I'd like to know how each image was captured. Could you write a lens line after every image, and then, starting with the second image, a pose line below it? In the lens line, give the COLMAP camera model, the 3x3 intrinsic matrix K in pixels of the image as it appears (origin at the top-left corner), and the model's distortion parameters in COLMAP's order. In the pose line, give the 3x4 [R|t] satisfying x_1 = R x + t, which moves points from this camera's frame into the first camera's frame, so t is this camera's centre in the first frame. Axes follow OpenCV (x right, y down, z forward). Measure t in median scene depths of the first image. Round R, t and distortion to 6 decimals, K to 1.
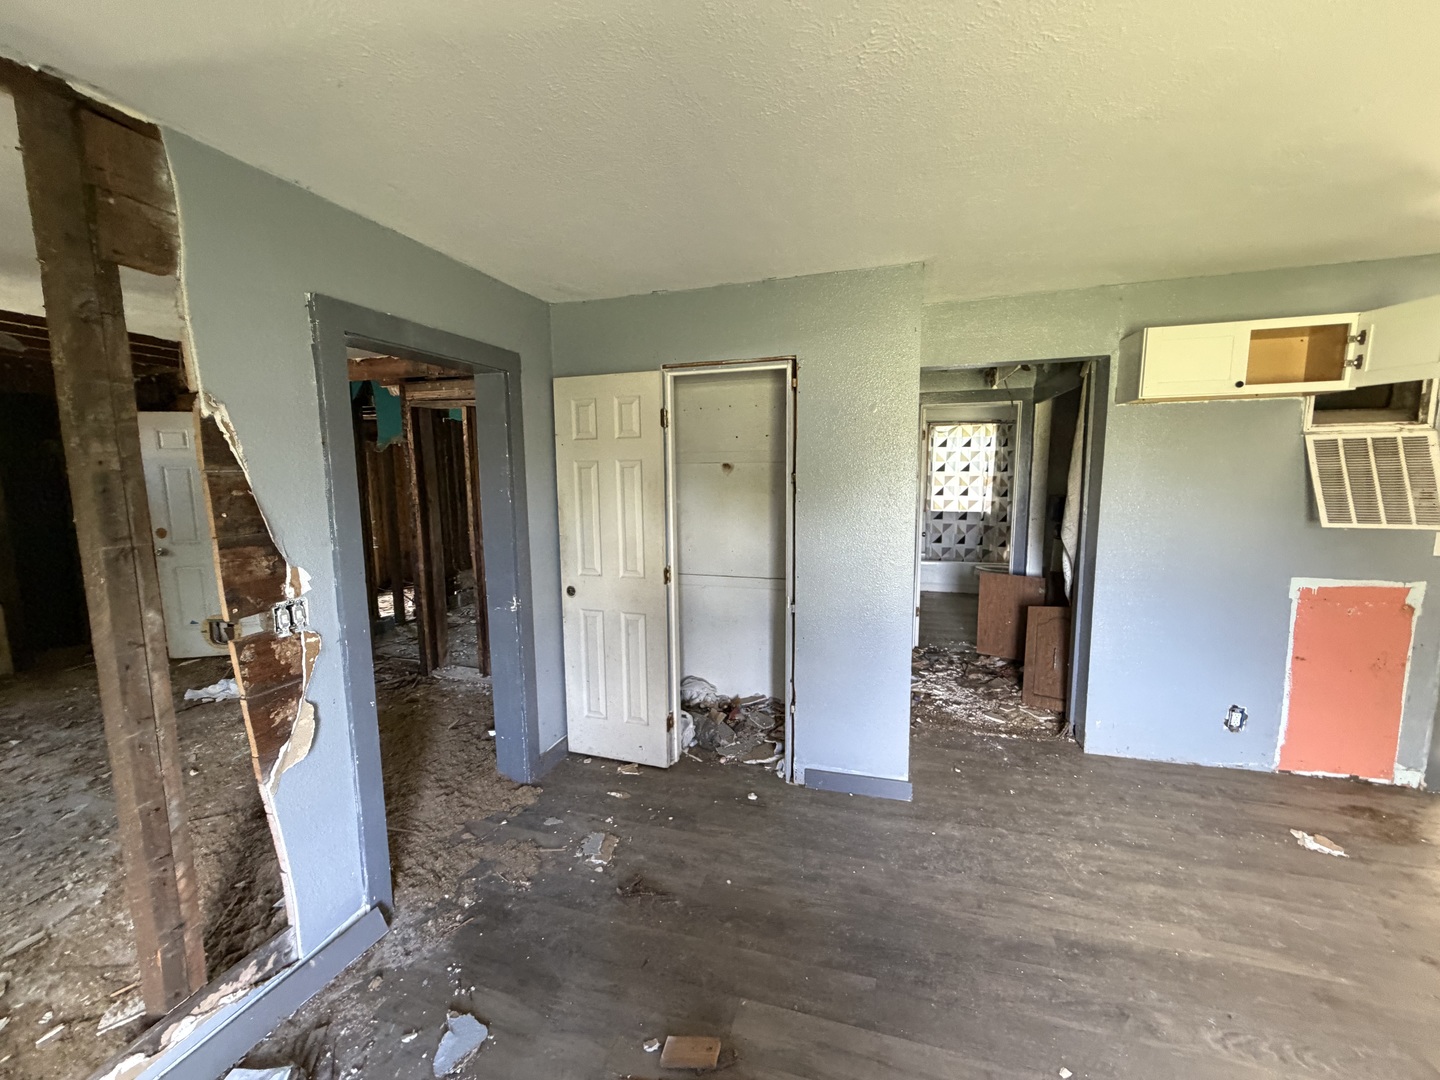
lens RADIAL K [[578.6, 0, 716.2], [0, 578.6, 541.2], [0, 0, 1]] dist [0.000177, 0.000342]
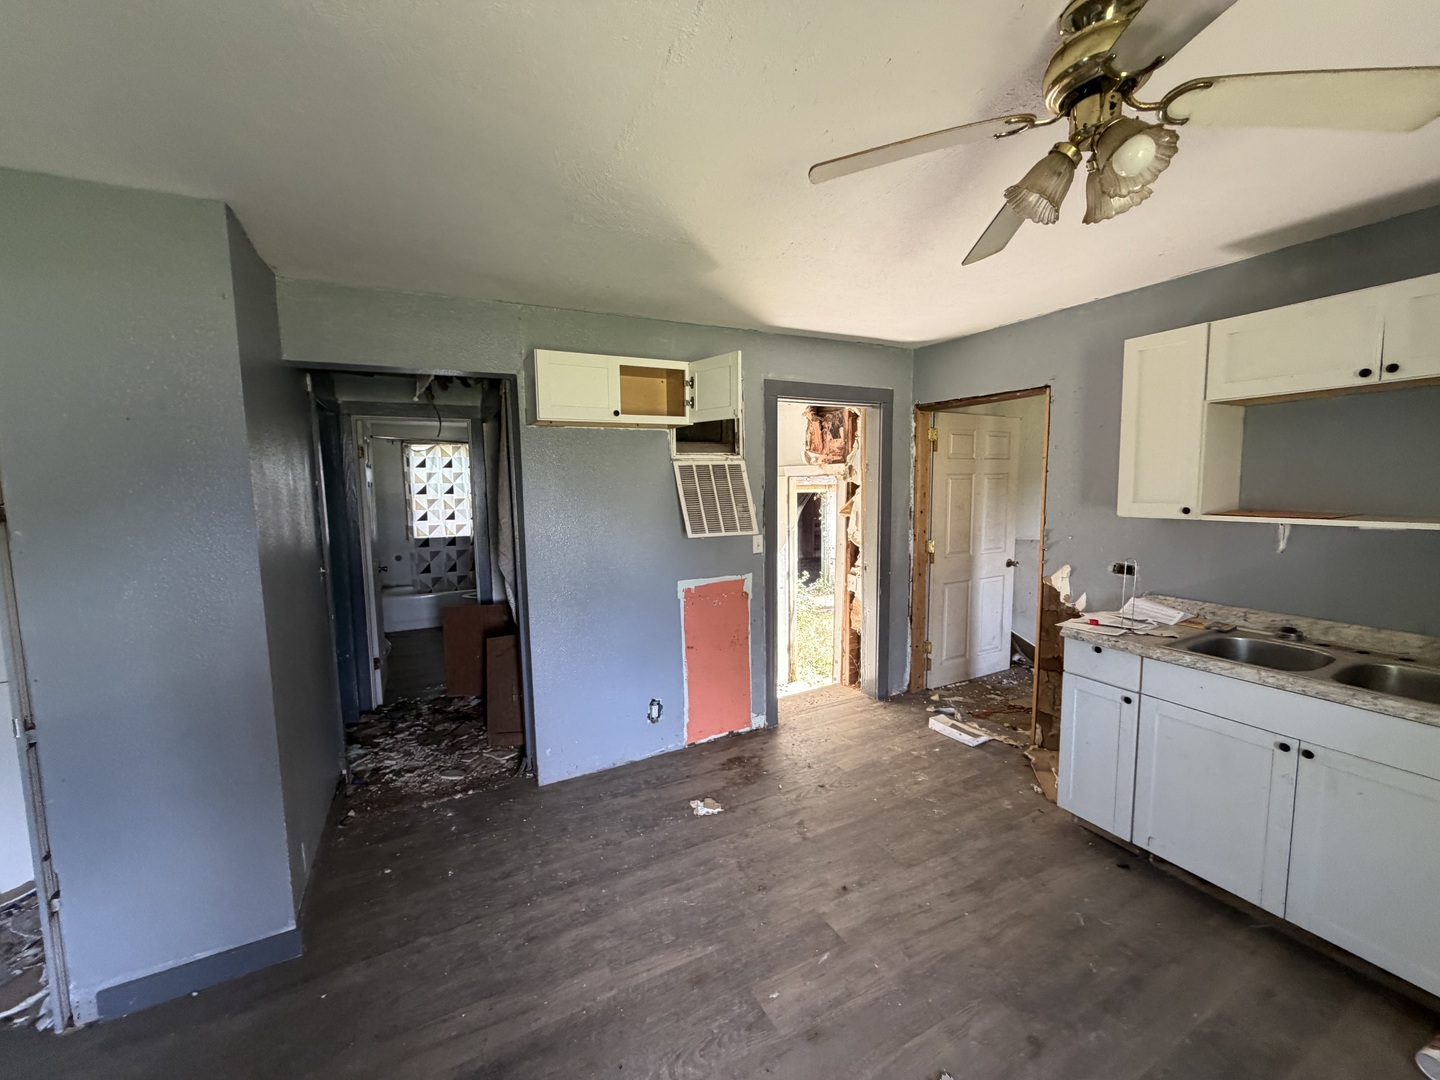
lens RADIAL K [[578.6, 0, 723.7], [0, 578.6, 541.9], [0, 0, 1]] dist [0.000177, 0.000342]
pose [[0.707117, -0.072328, 0.703388, 0.225178], [0.097502, 0.995226, 0.004318, -0.012243], [-0.700342, 0.065528, 0.710793, 0.085392]]
